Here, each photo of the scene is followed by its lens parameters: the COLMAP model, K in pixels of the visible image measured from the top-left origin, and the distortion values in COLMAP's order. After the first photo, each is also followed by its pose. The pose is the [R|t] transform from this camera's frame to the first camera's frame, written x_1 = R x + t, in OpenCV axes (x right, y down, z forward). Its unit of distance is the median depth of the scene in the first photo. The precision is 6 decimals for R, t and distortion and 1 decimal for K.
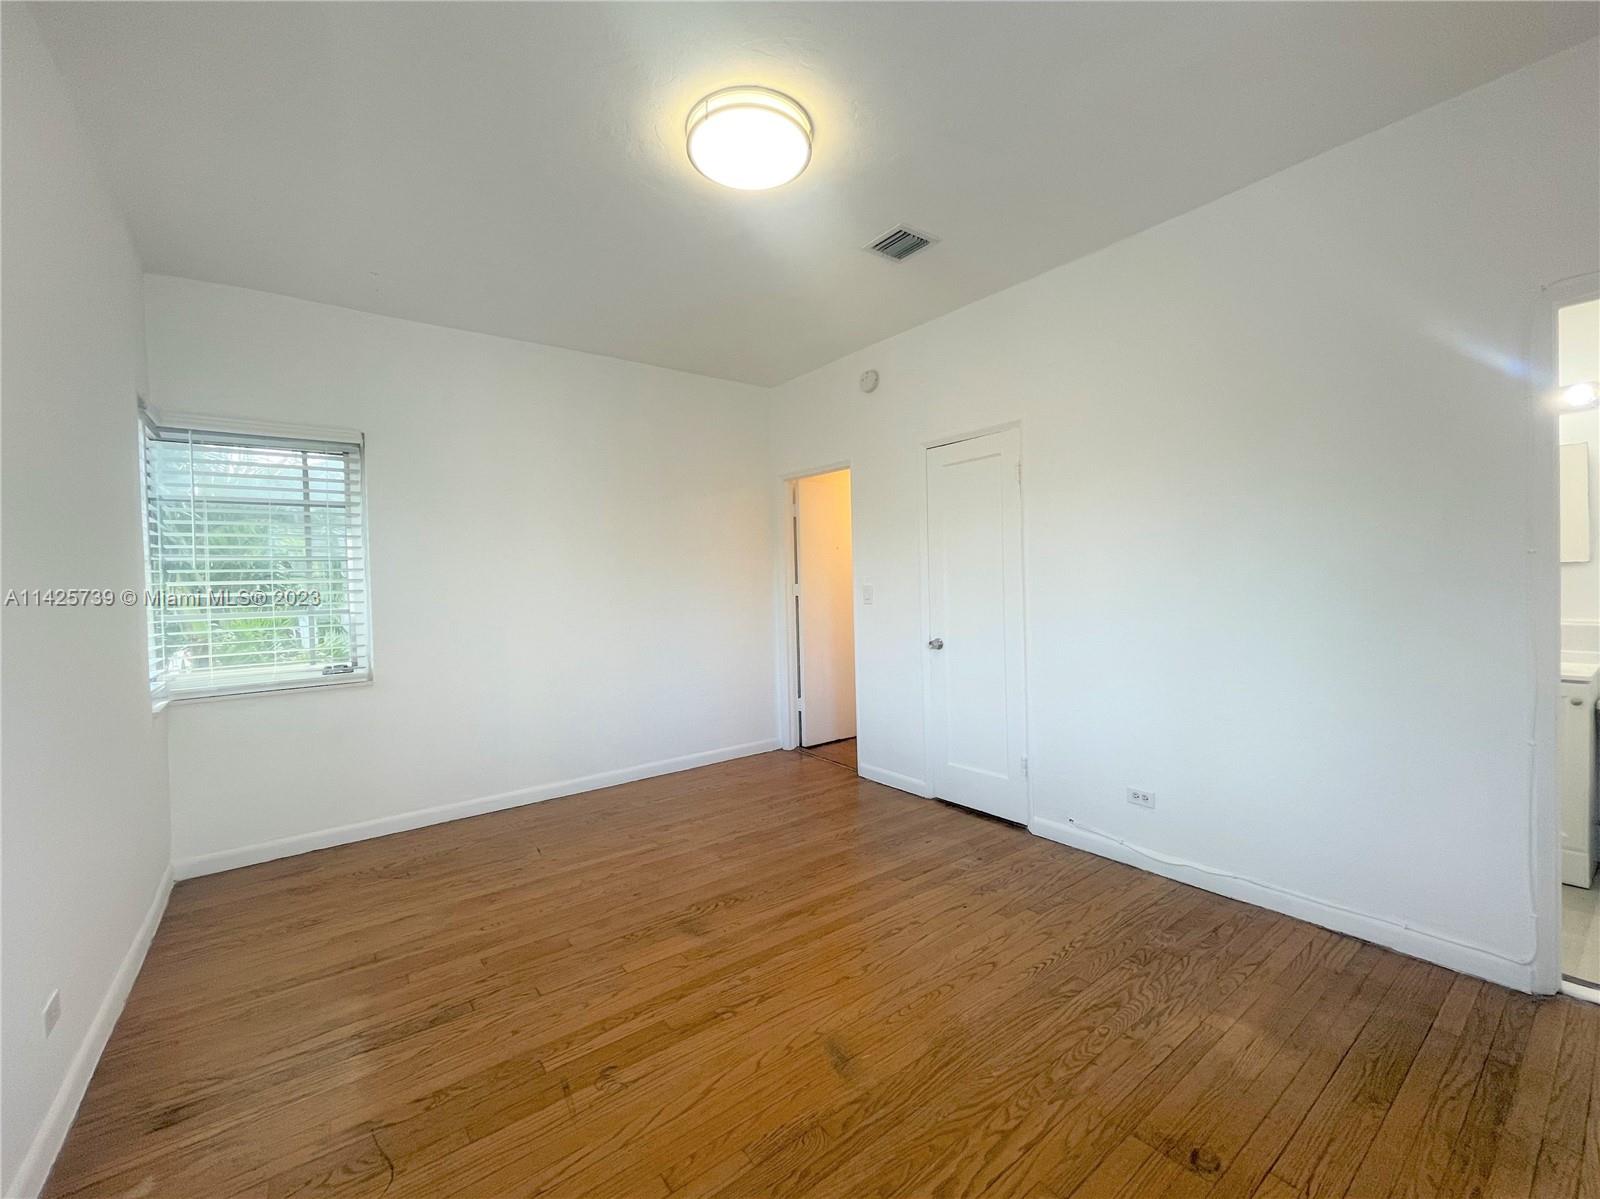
lens RADIAL K [[640.3, 0, 802.1], [0, 640.3, 591.6], [0, 0, 1]] dist [0.003806, 0.000555]
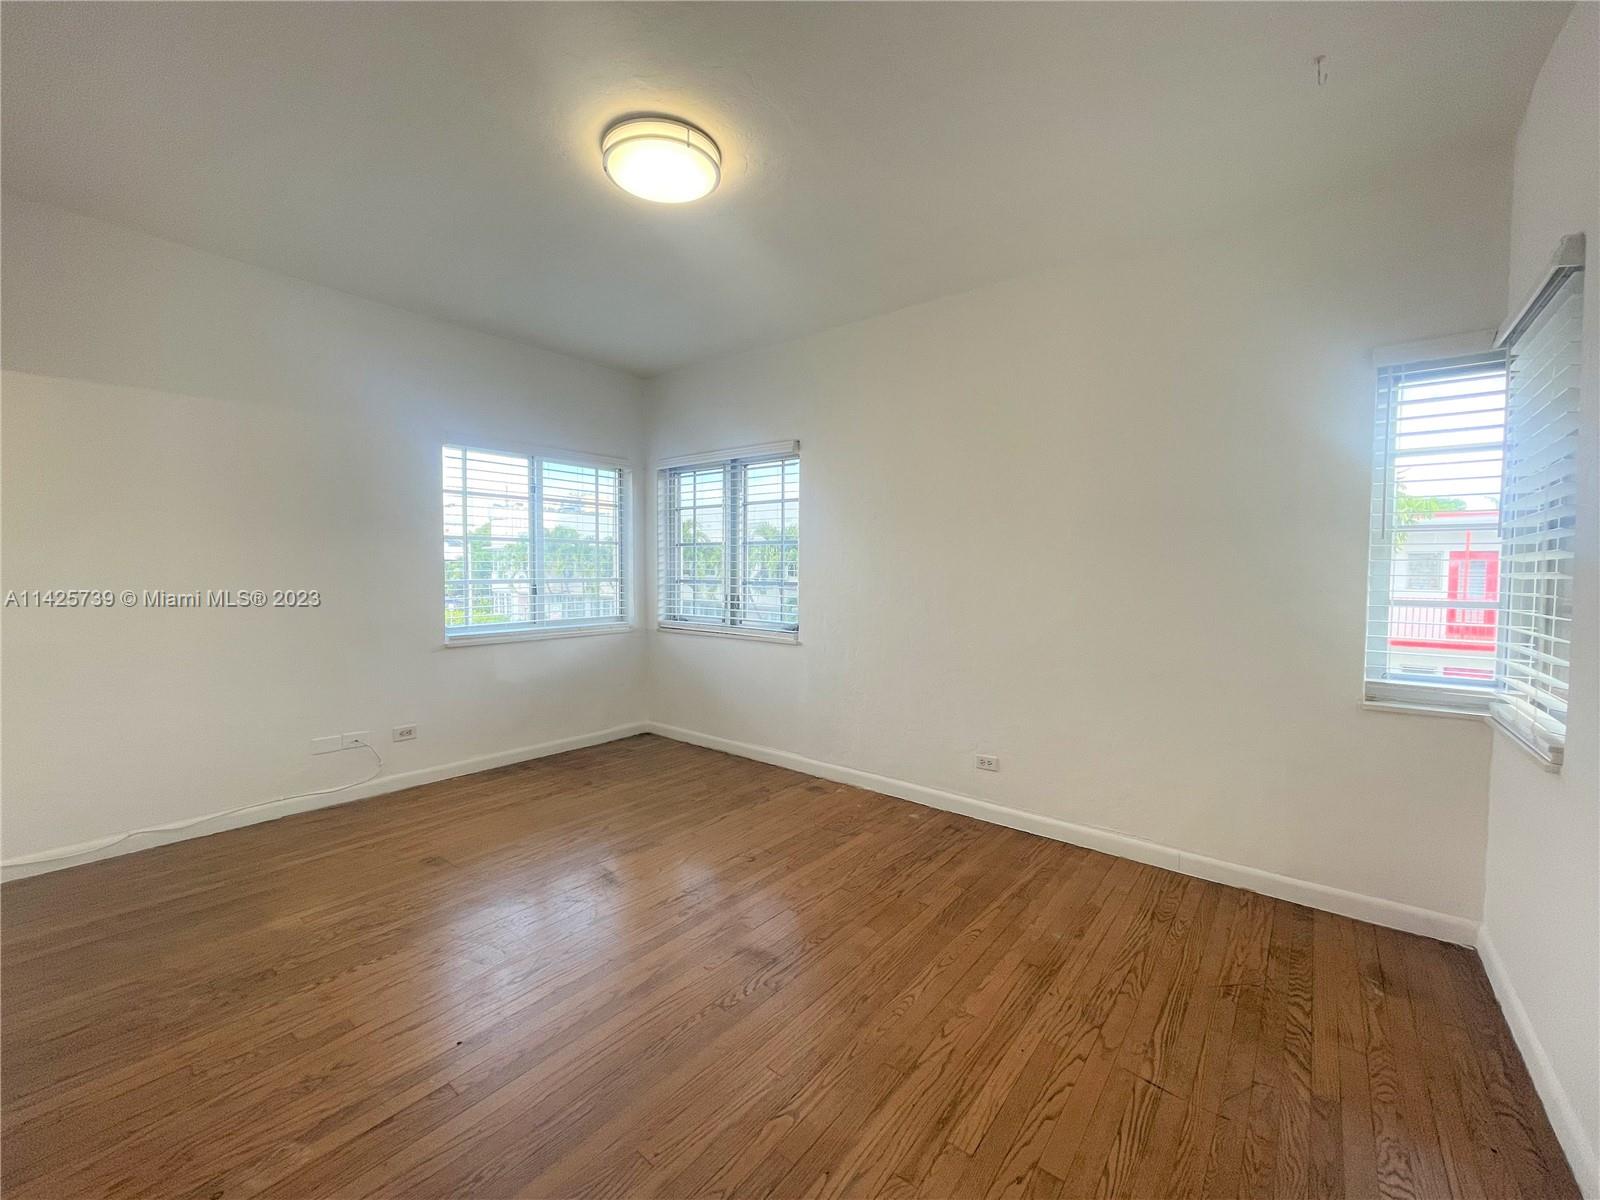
lens RADIAL K [[569.0, 0, 792.7], [0, 569.0, 604.7], [0, 0, 1]] dist [-0.000250, -0.000009]
pose [[-0.965406, 0.030625, -0.258948, -0.028263], [0.010567, 0.996858, 0.078496, -0.028971], [0.260539, 0.073044, -0.962696, 1.769690]]
